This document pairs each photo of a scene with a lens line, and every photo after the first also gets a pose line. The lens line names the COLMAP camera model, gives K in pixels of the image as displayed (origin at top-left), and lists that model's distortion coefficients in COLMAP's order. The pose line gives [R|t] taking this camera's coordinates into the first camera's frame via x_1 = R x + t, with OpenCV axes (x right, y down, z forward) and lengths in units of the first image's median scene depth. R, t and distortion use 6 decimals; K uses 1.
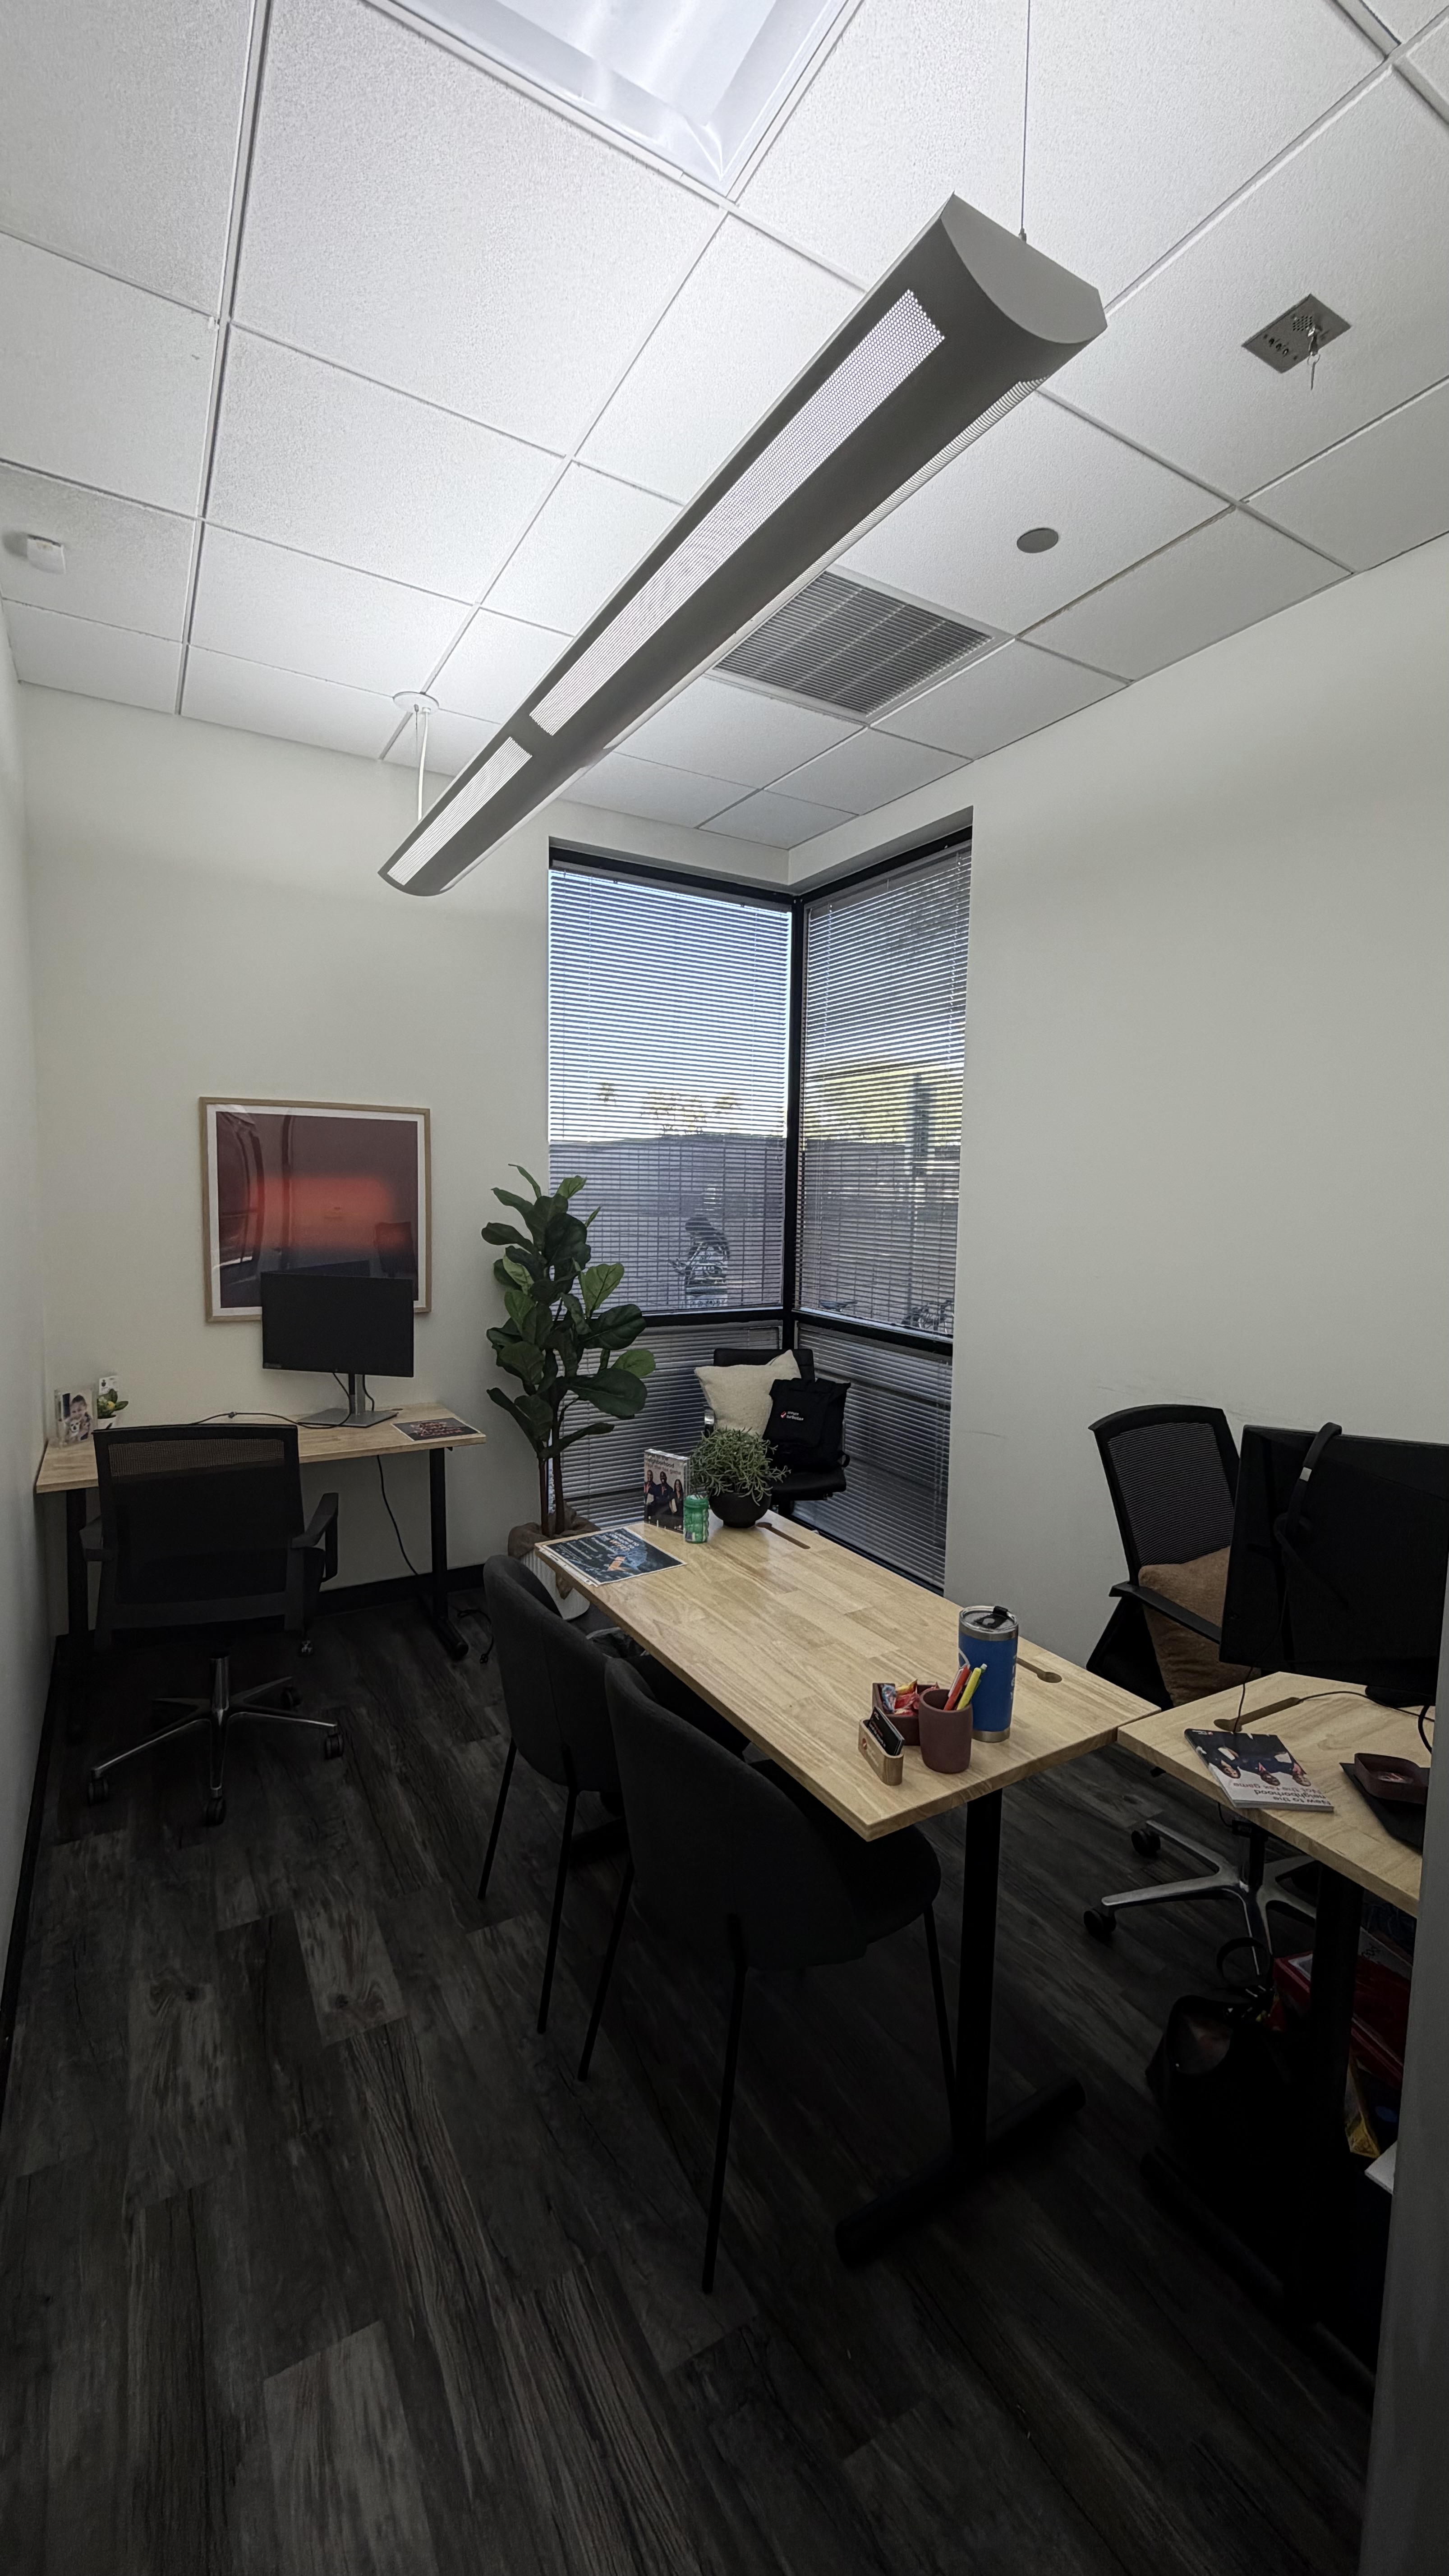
lens RADIAL K [[1011.2, 0, 741.2], [0, 1011.2, 1279.1], [0, 0, 1]] dist [0.000397, -0.000184]
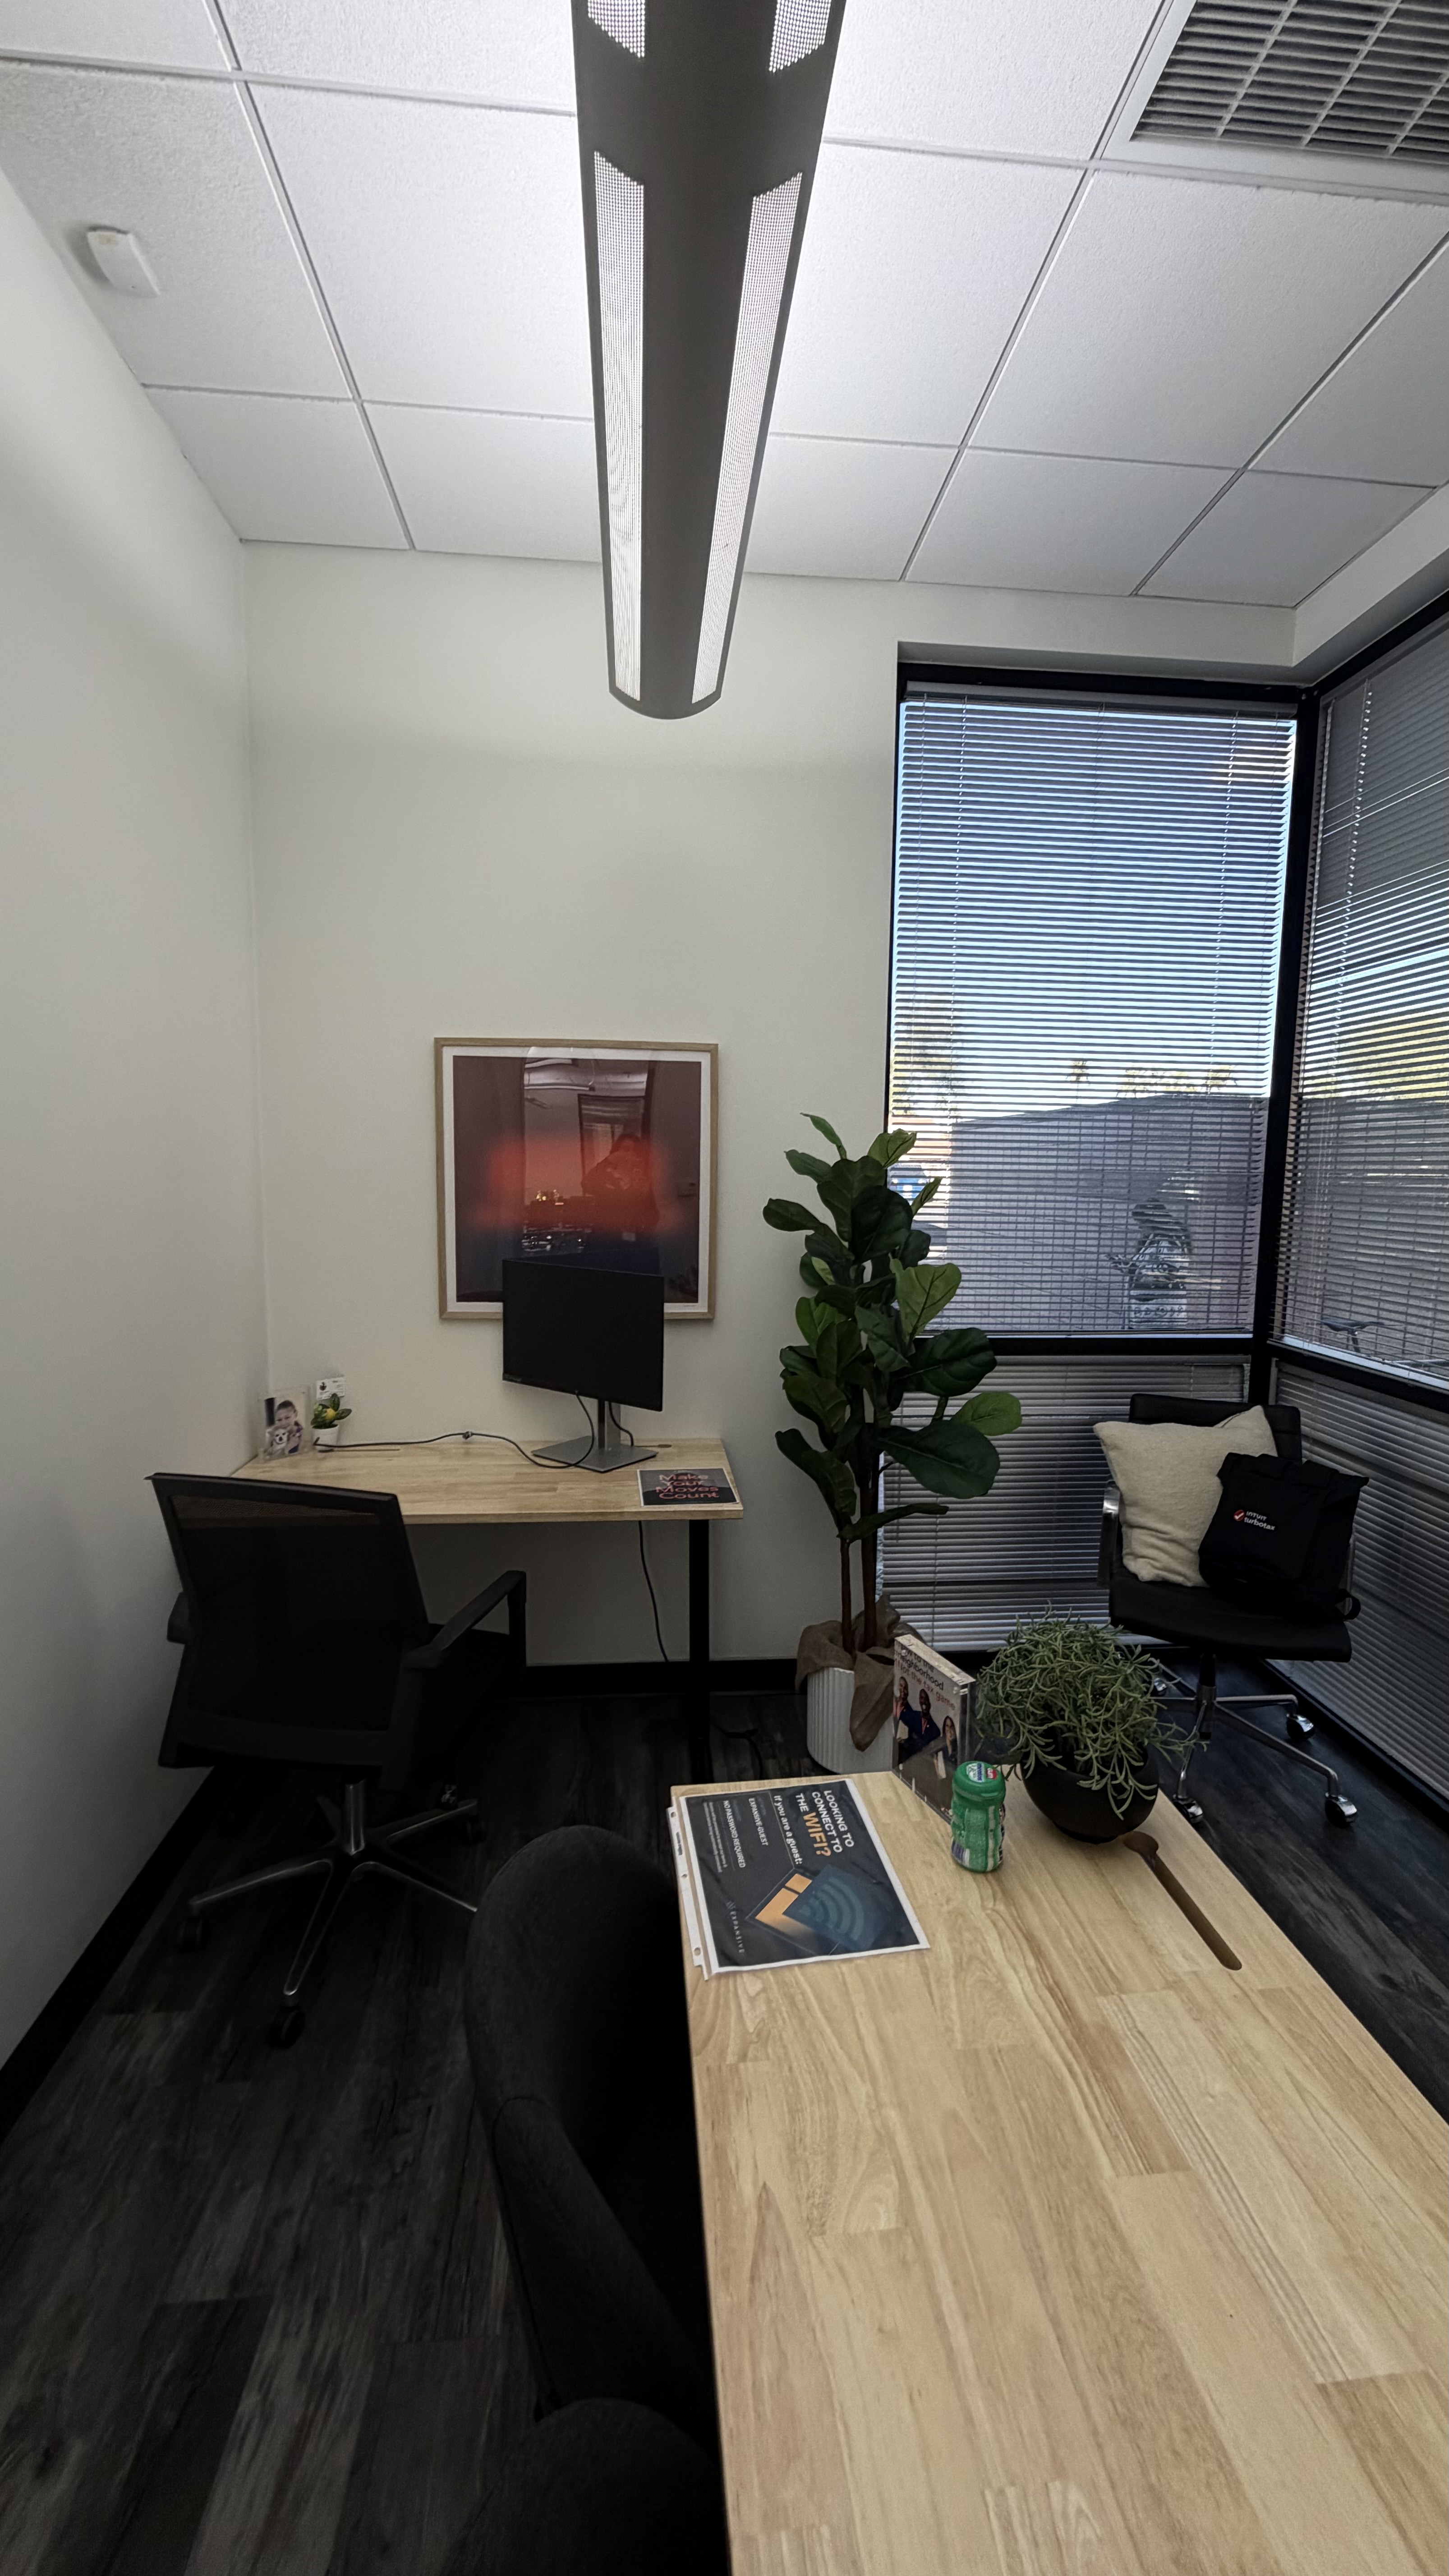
lens RADIAL K [[1011.2, 0, 741.2], [0, 1011.2, 1279.1], [0, 0, 1]] dist [0.000397, -0.000184]
pose [[0.900014, 0.041738, -0.433858, 0.036806], [-0.036945, 0.999127, 0.019477, -0.013862], [0.434293, -0.001501, 0.900771, 0.380833]]
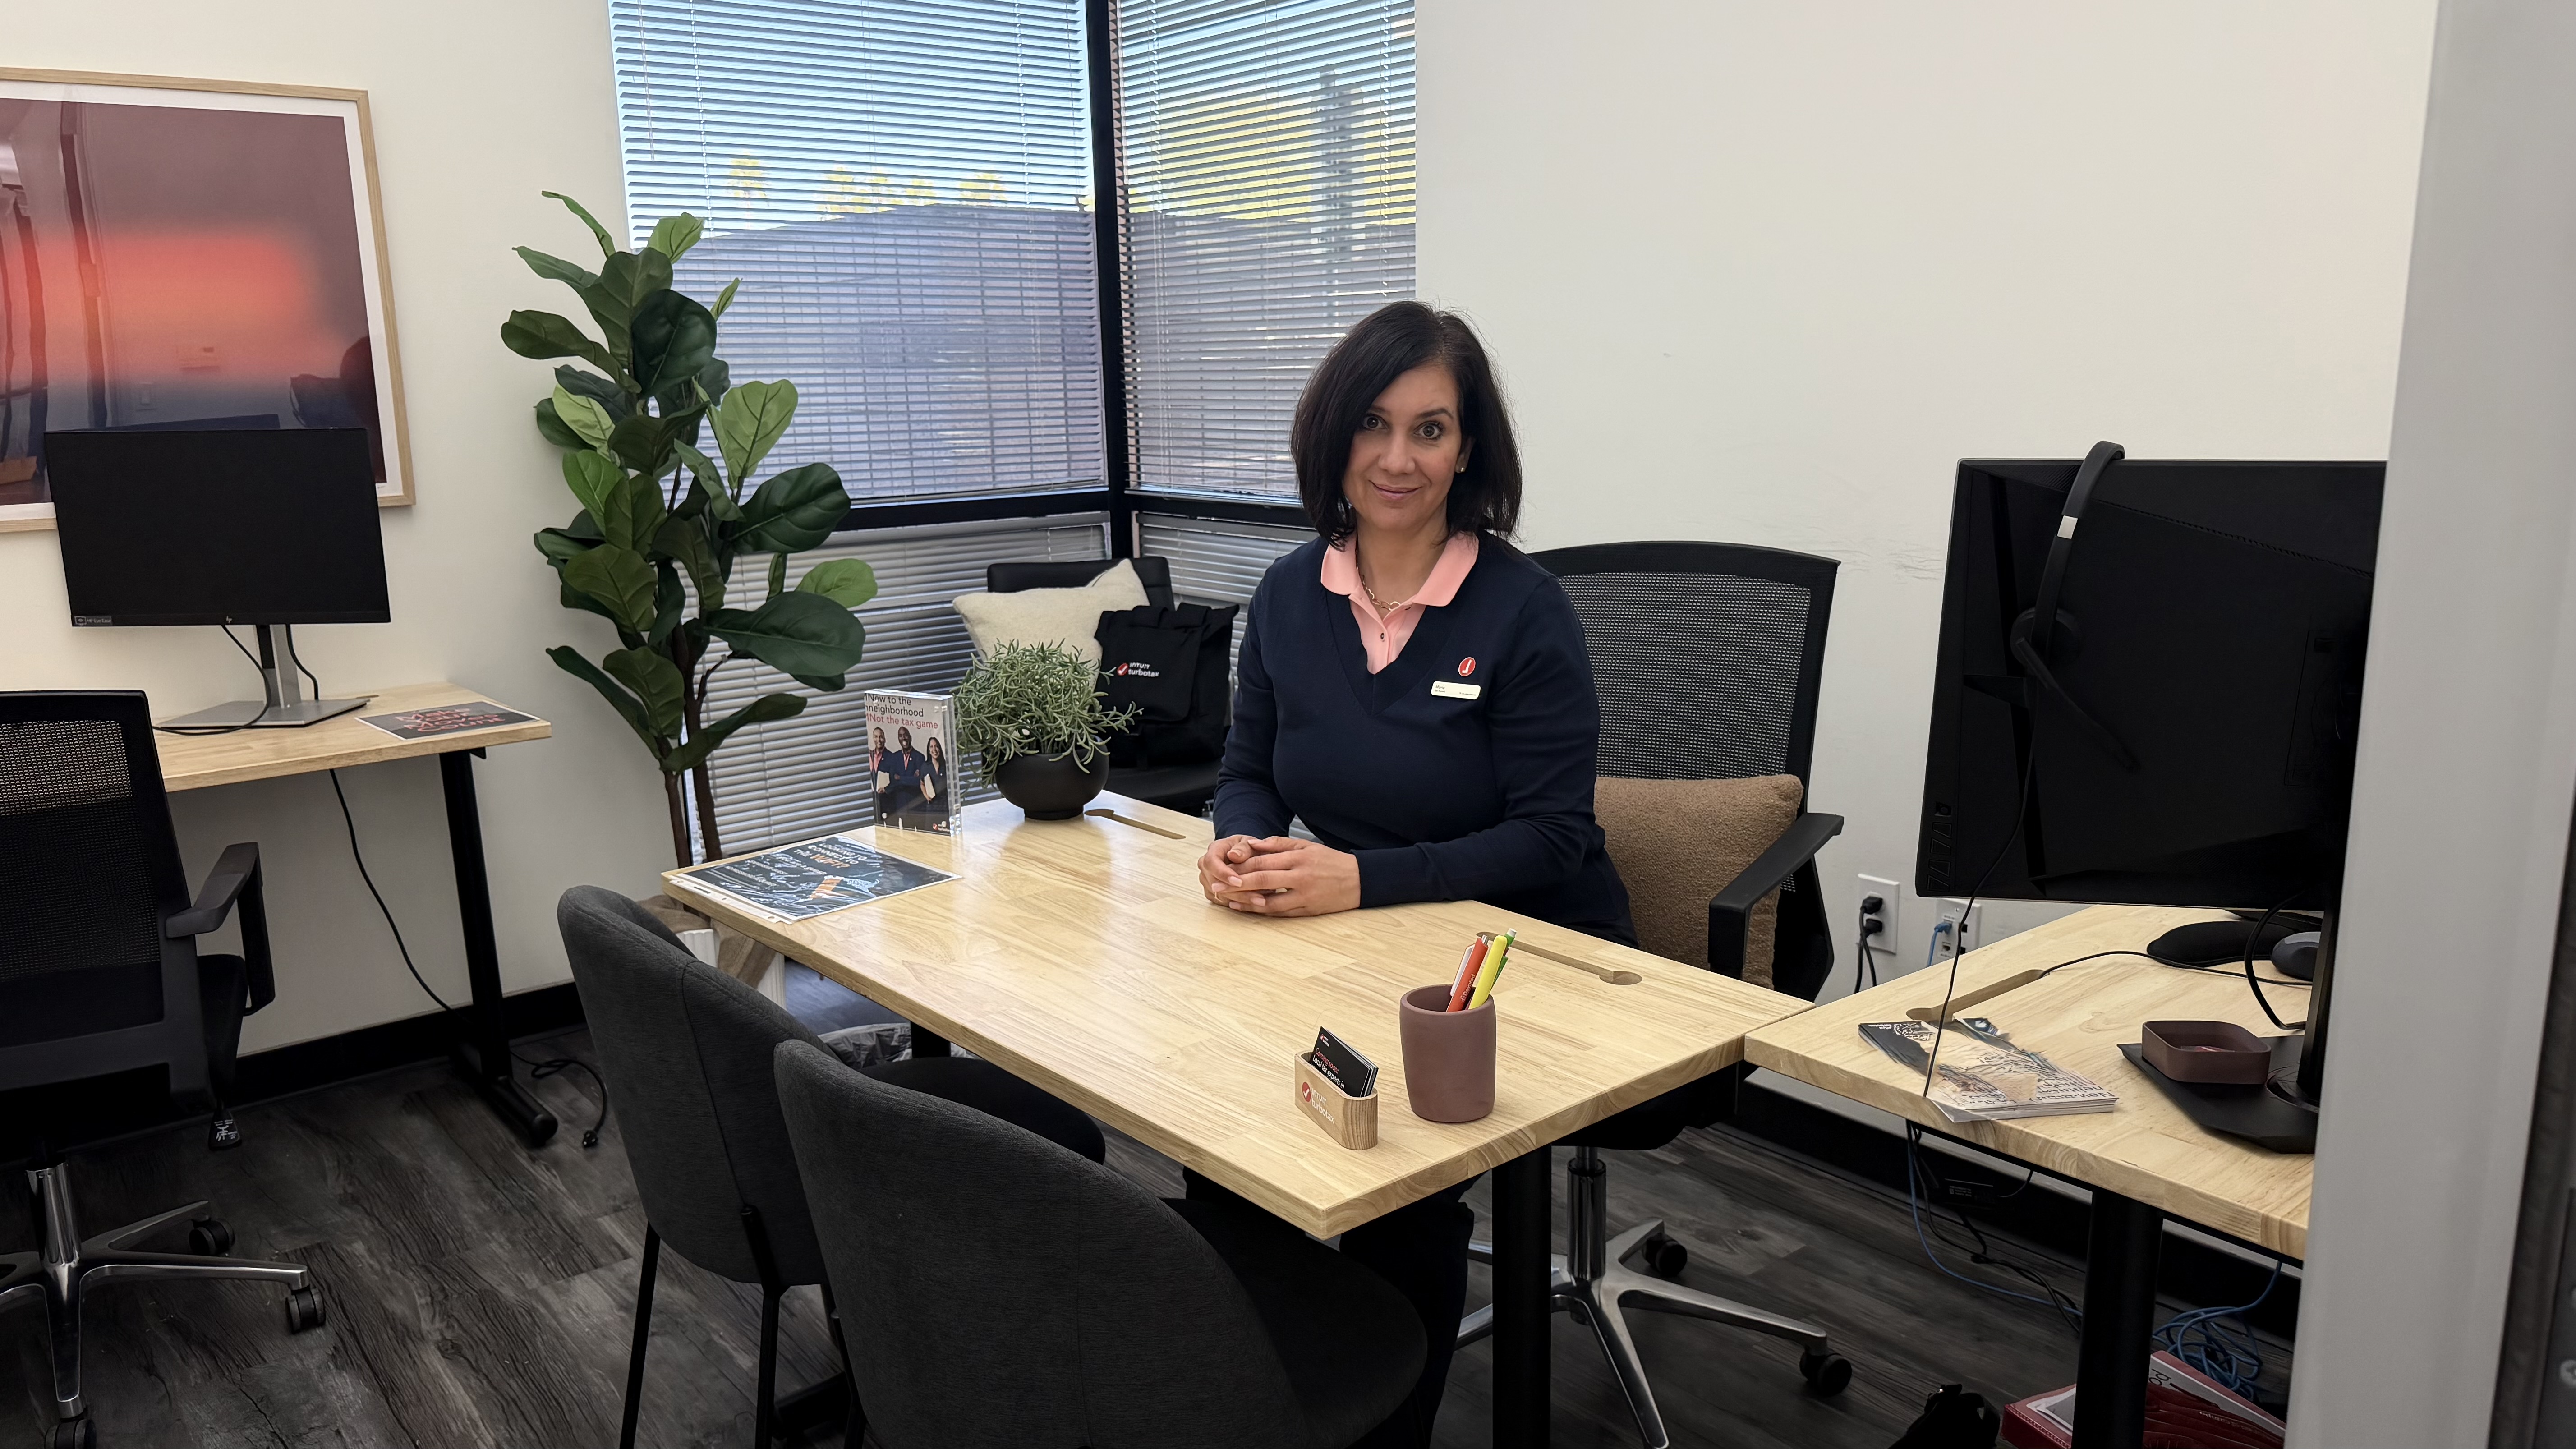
lens RADIAL K [[1782.4, 0, 1288.0], [0, 1782.4, 724.5], [0, 0, 1]] dist [0.106572, -0.168327]
pose [[0.988492, -0.070355, 0.133914, -0.002228], [0.054574, 0.991504, 0.118075, 0.066253], [-0.141083, -0.109408, 0.983934, 0.029373]]
